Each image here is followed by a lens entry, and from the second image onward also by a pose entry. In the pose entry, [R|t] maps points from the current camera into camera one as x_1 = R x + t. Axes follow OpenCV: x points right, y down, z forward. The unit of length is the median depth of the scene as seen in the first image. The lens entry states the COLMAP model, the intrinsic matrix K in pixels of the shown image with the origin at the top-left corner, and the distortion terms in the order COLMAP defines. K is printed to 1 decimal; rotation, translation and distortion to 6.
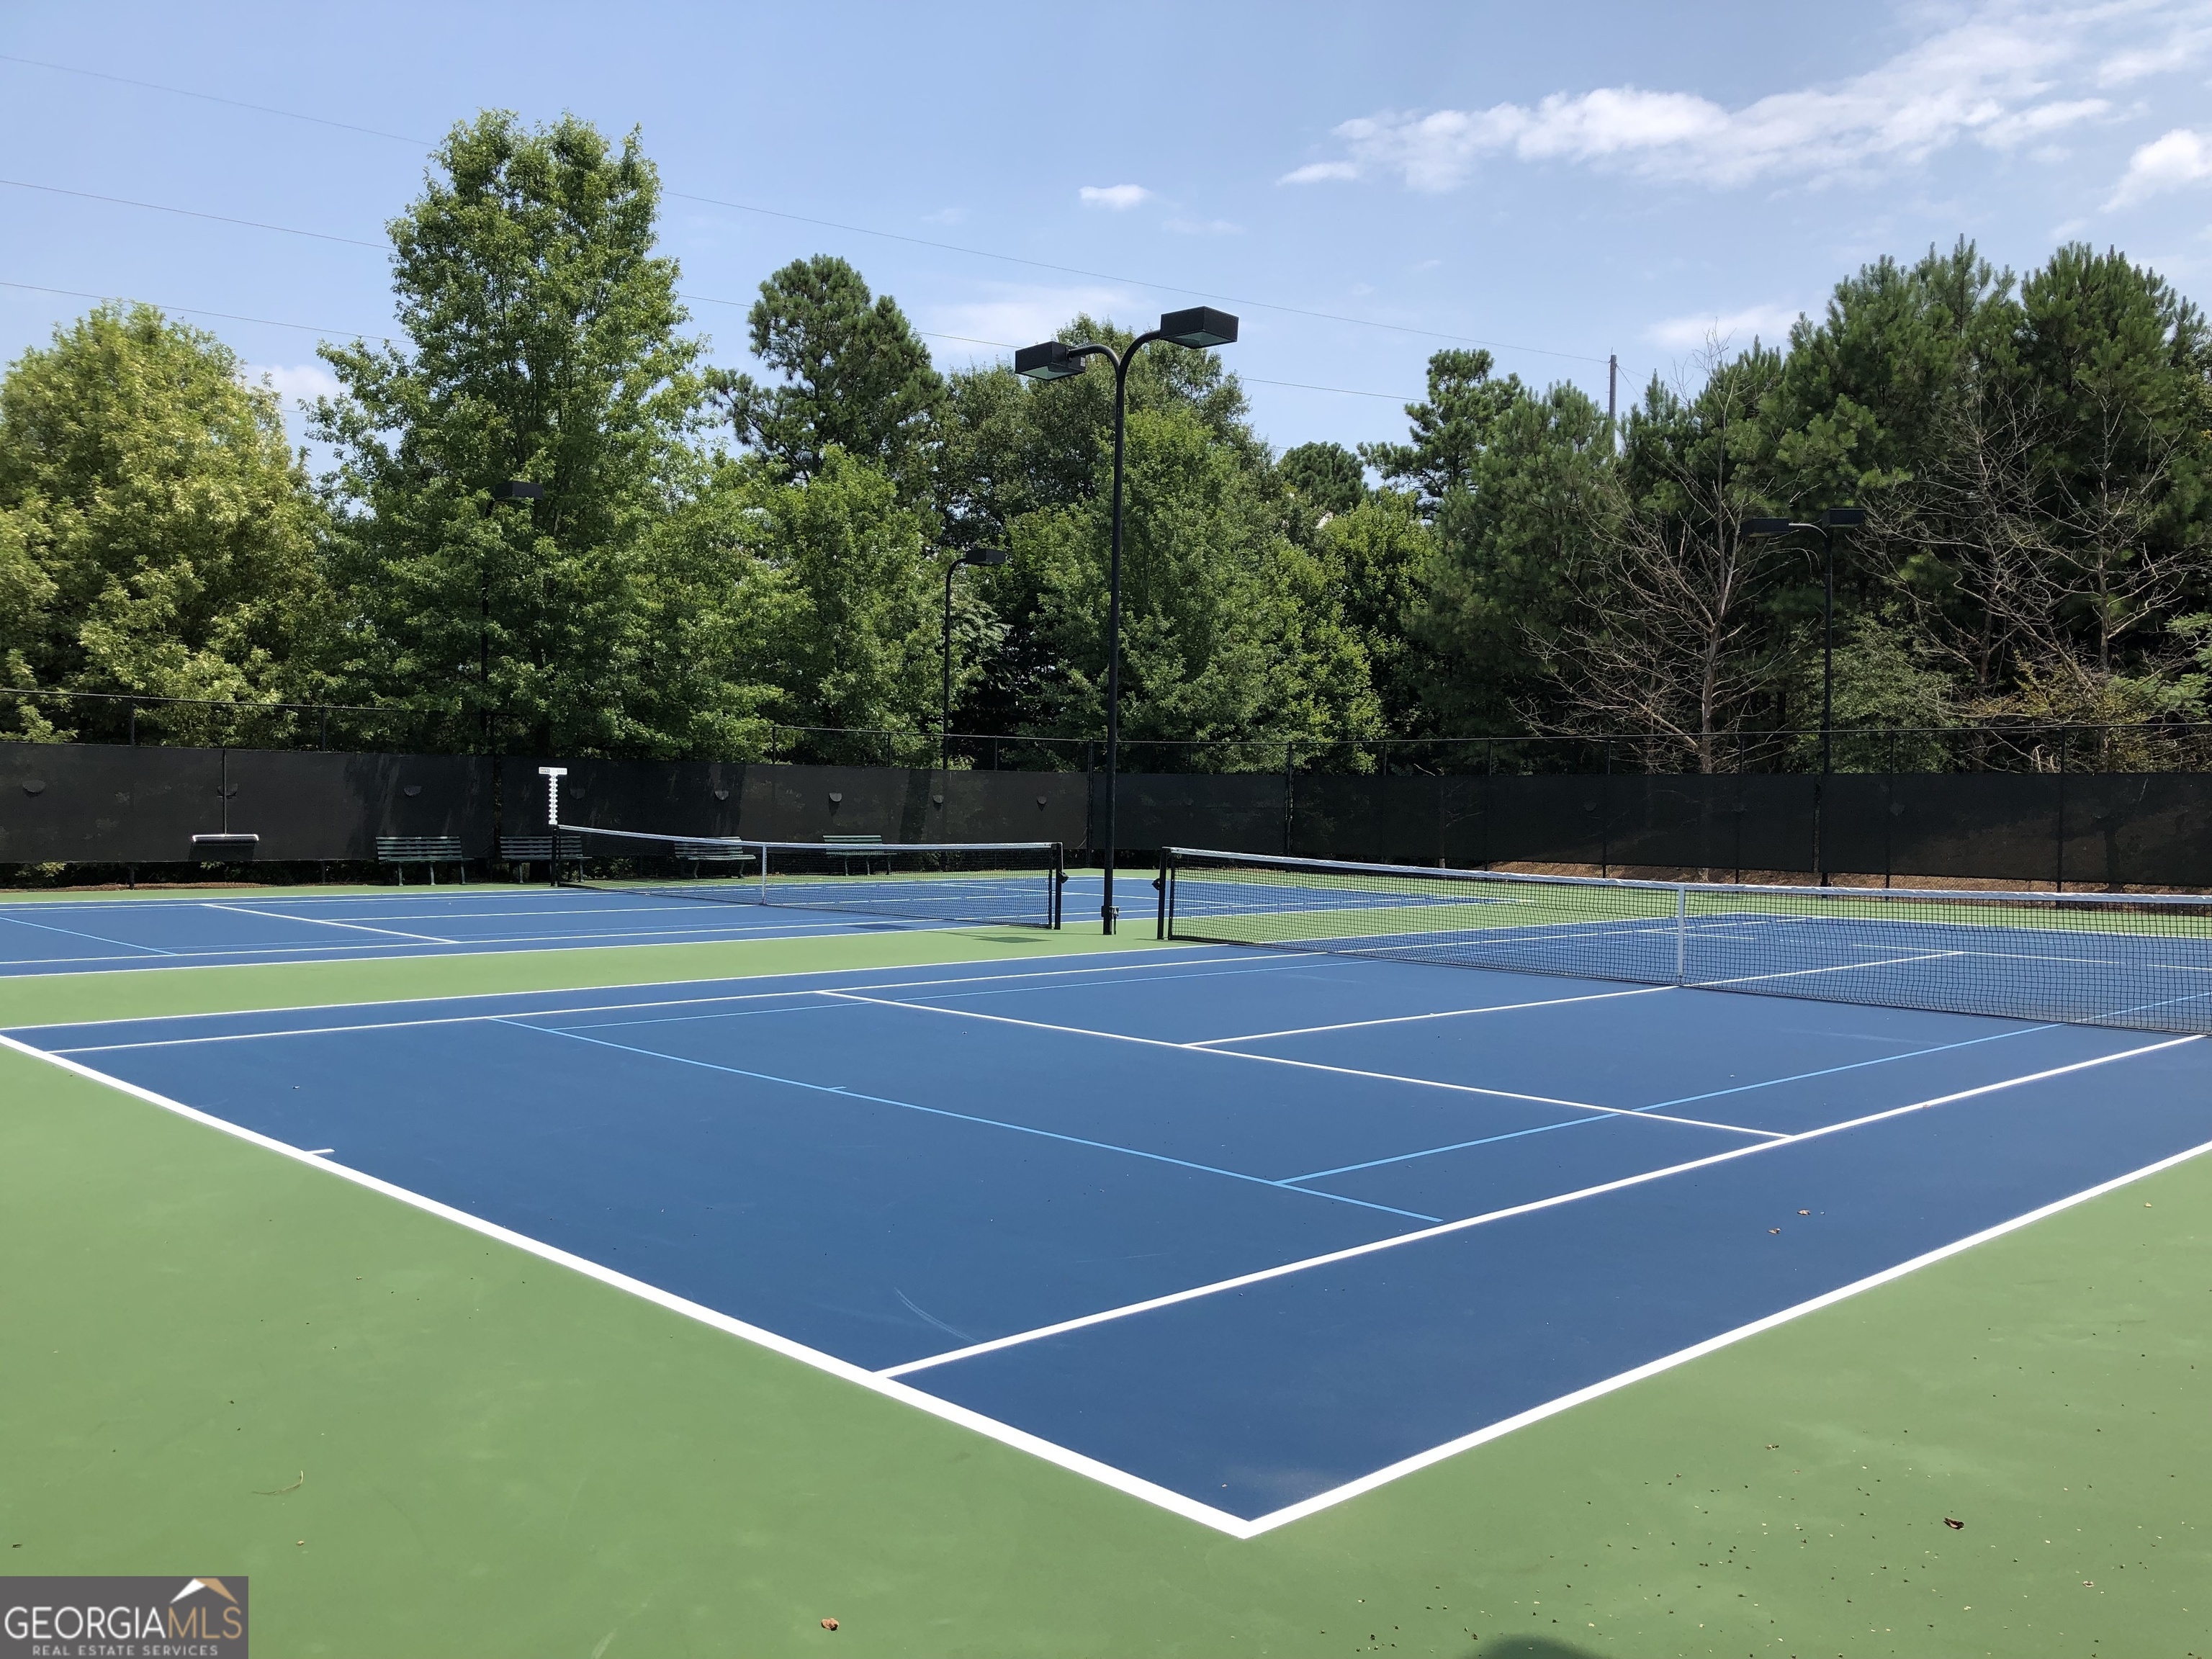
lens RADIAL K [[1869.4, 0, 1106.0], [0, 1869.4, 829.5], [0, 0, 1]] dist [0.009321, 0.001872]
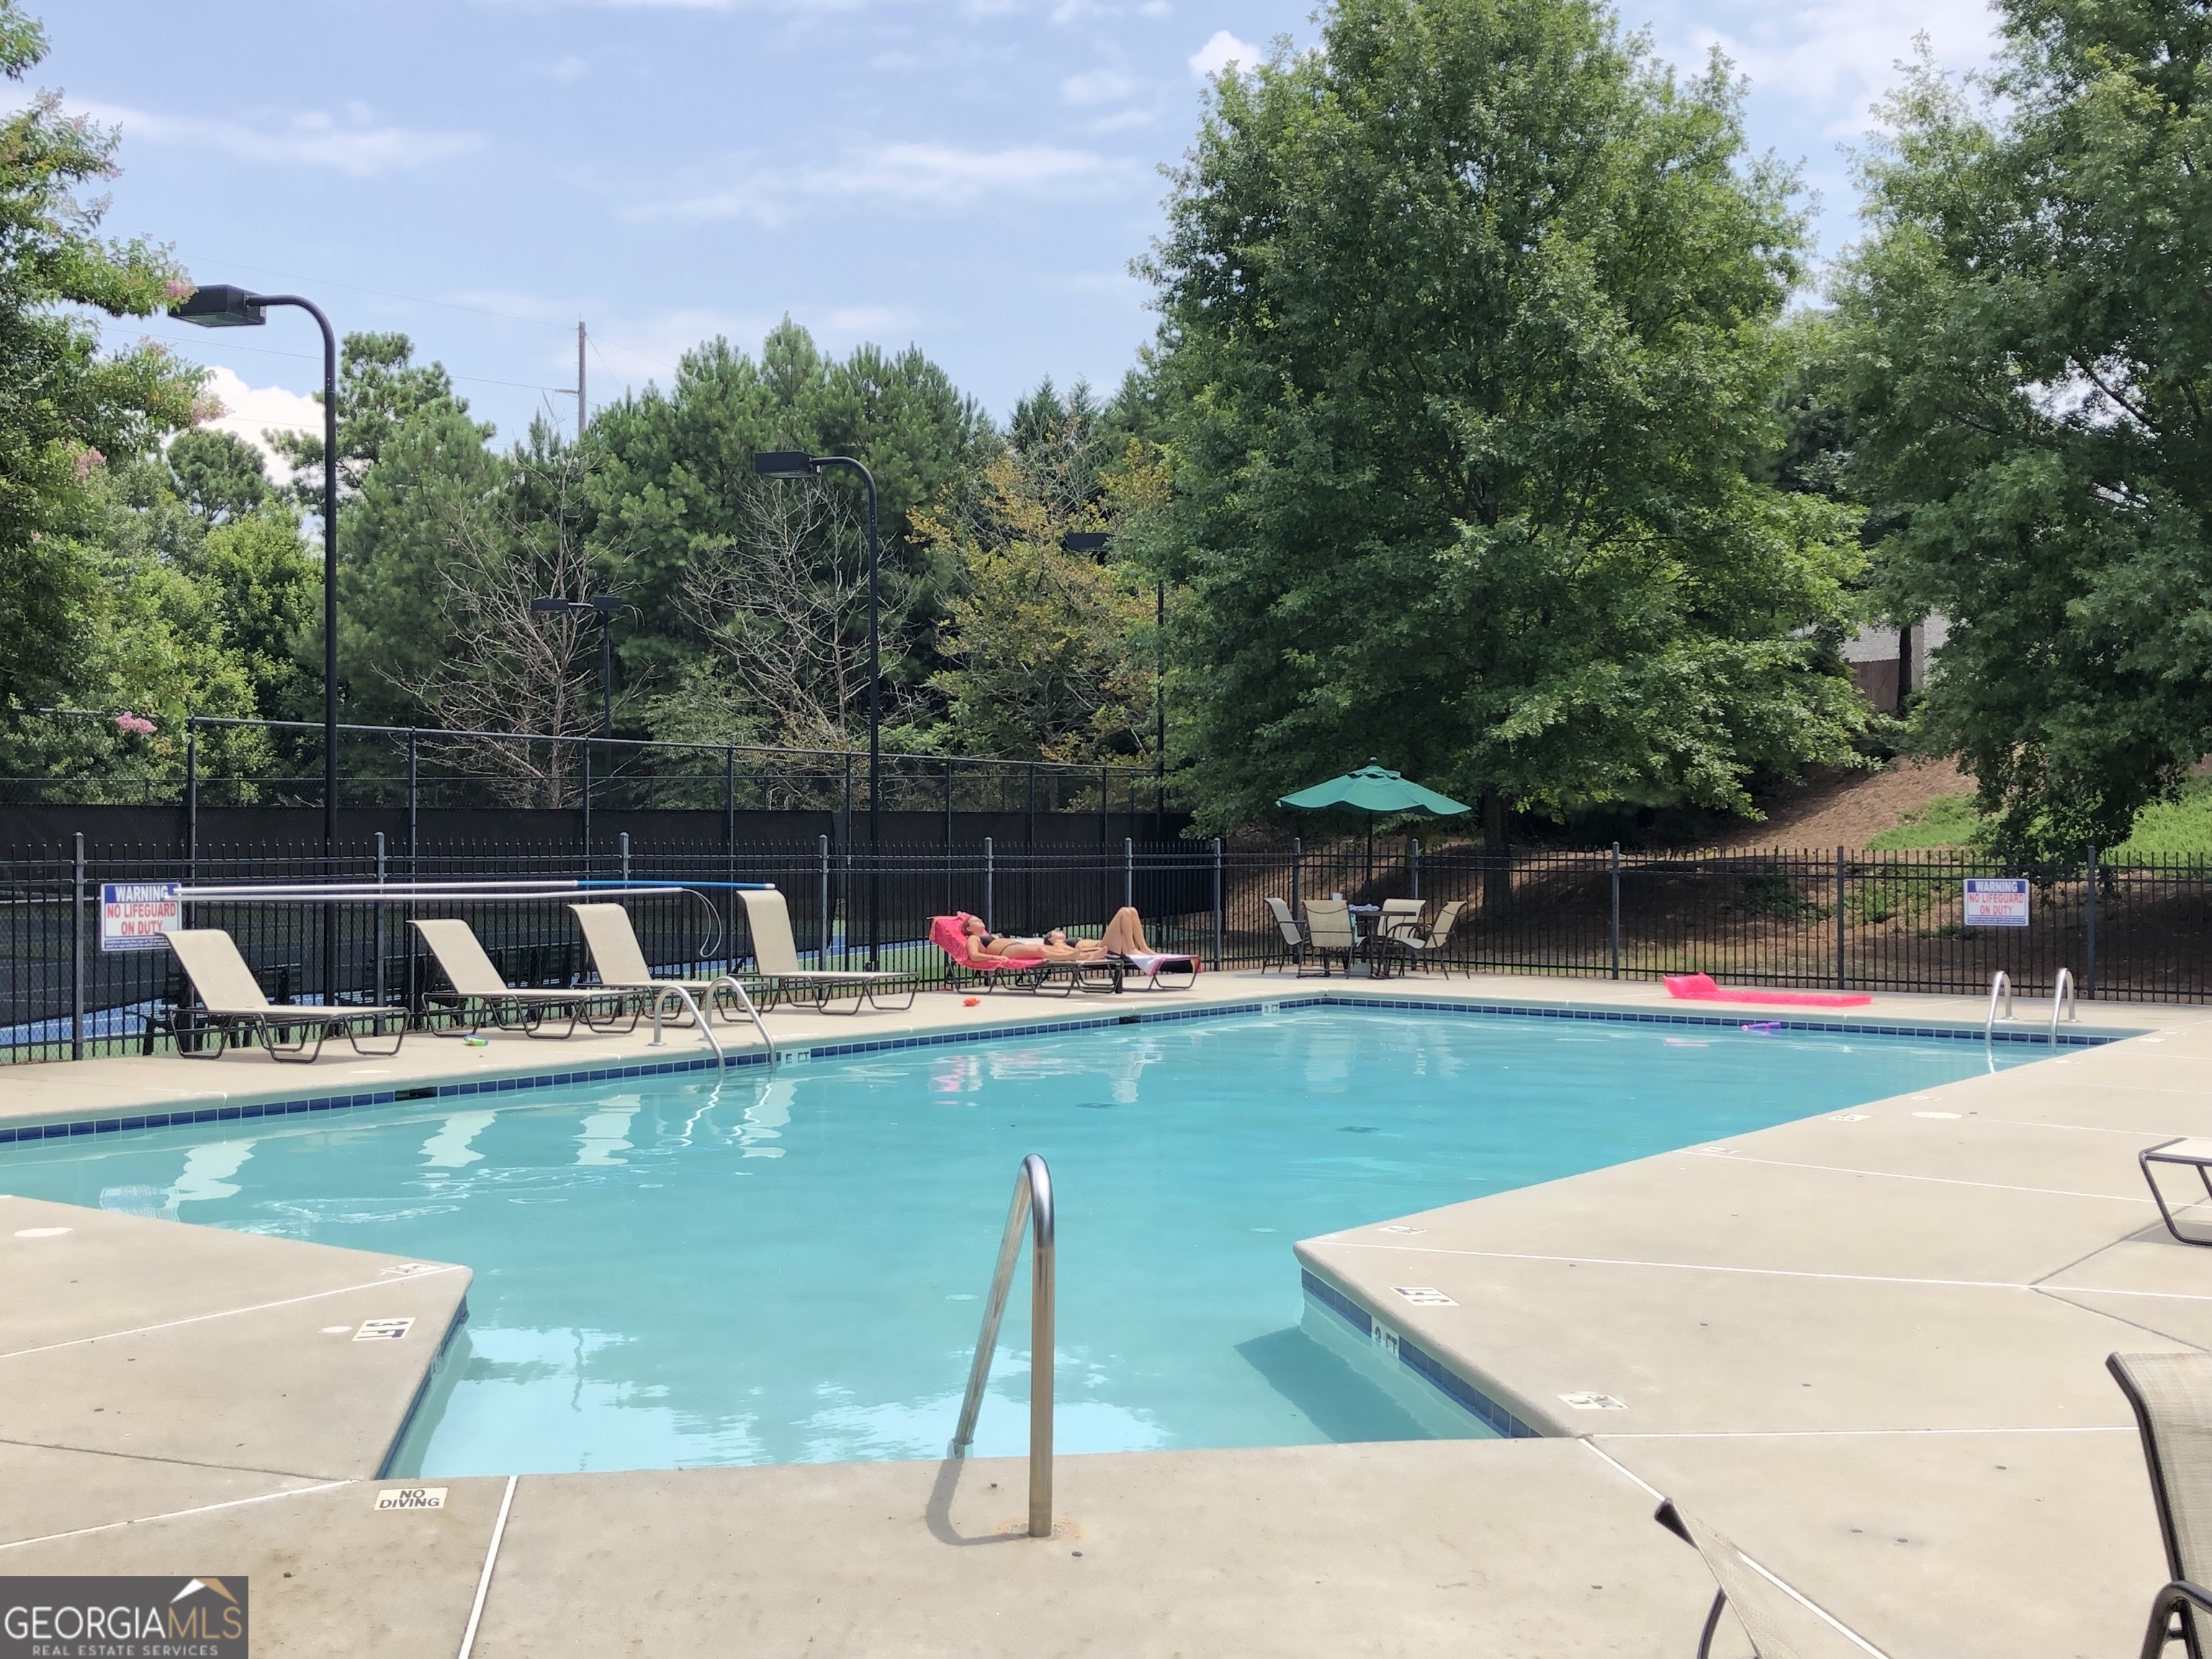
lens RADIAL K [[2507.3, 0, 1106.0], [0, 2507.3, 829.5], [0, 0, 1]] dist [0.131895, -0.475406]
pose [[0.913680, -0.013668, 0.406204, 0.012959], [0.016619, 0.999855, -0.003738, -0.004523], [-0.406094, 0.010166, 0.913775, -0.372409]]
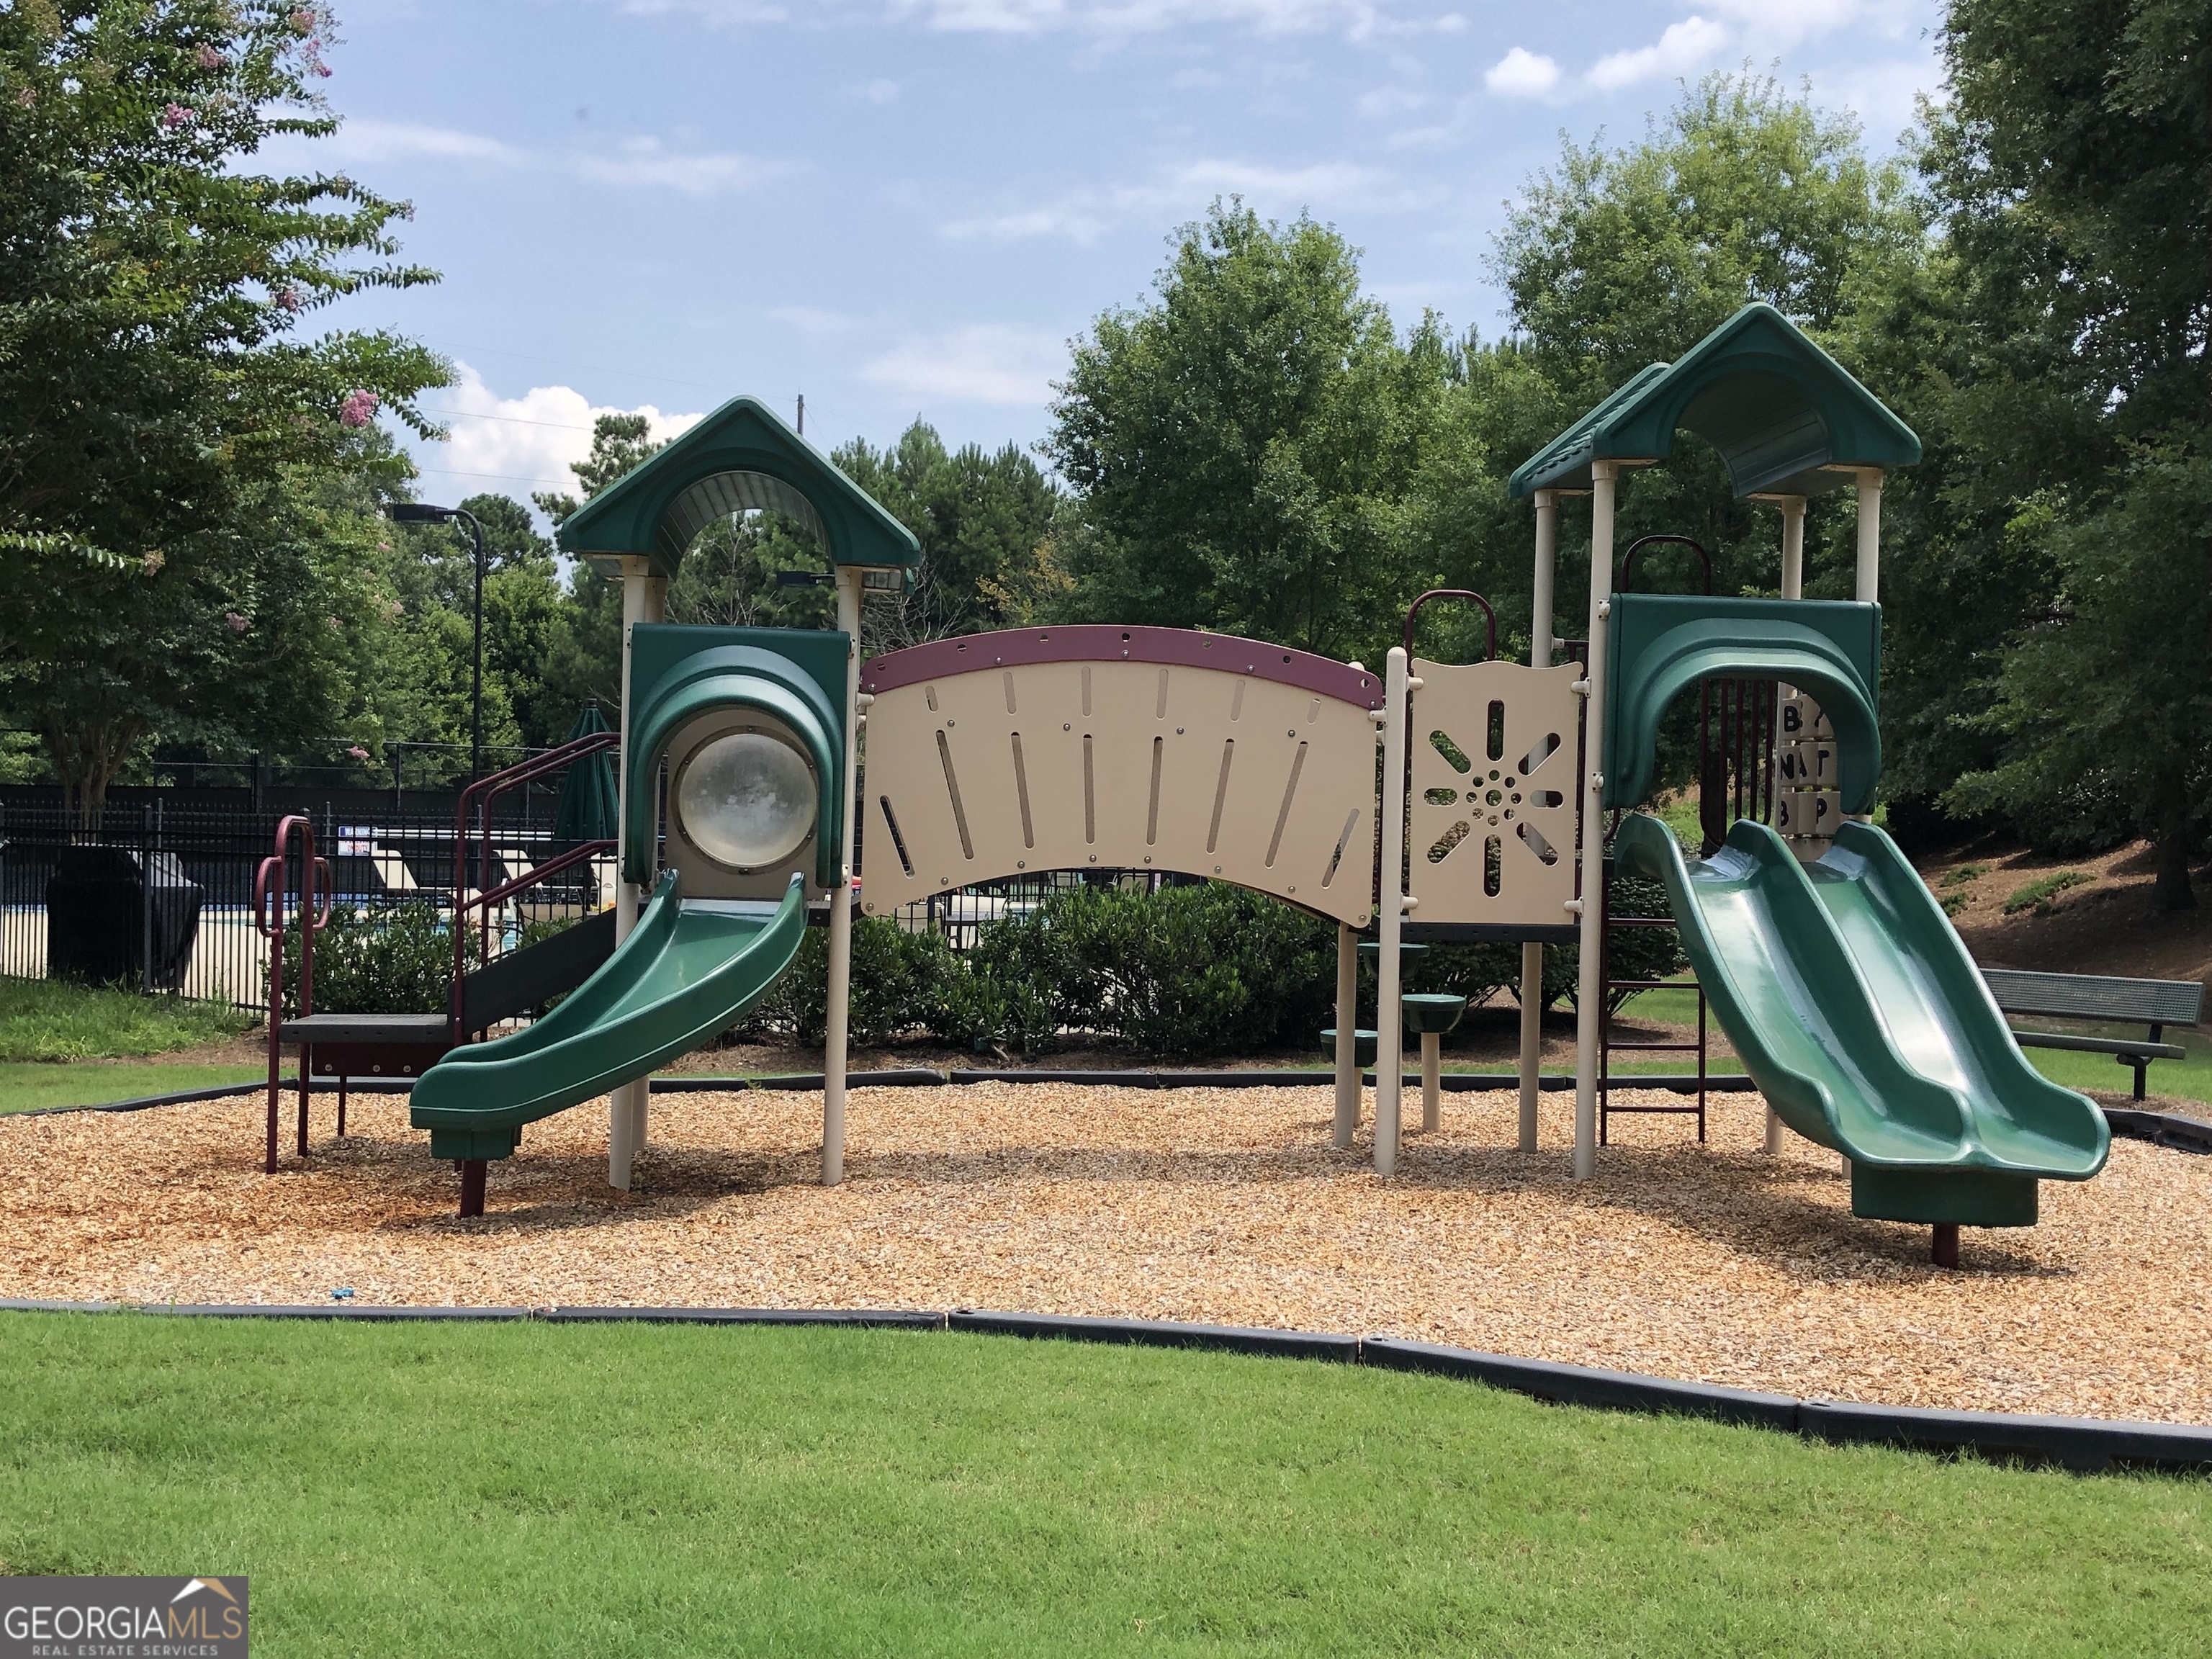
lens RADIAL K [[2383.8, 0, 1106.0], [0, 2383.8, 829.5], [0, 0, 1]] dist [0.033770, 0.015074]
pose [[0.950088, 0.006458, 0.311914, 0.021888], [-0.005678, 0.999978, -0.003407, 0.000552], [-0.311929, 0.001466, 0.950104, -0.662488]]
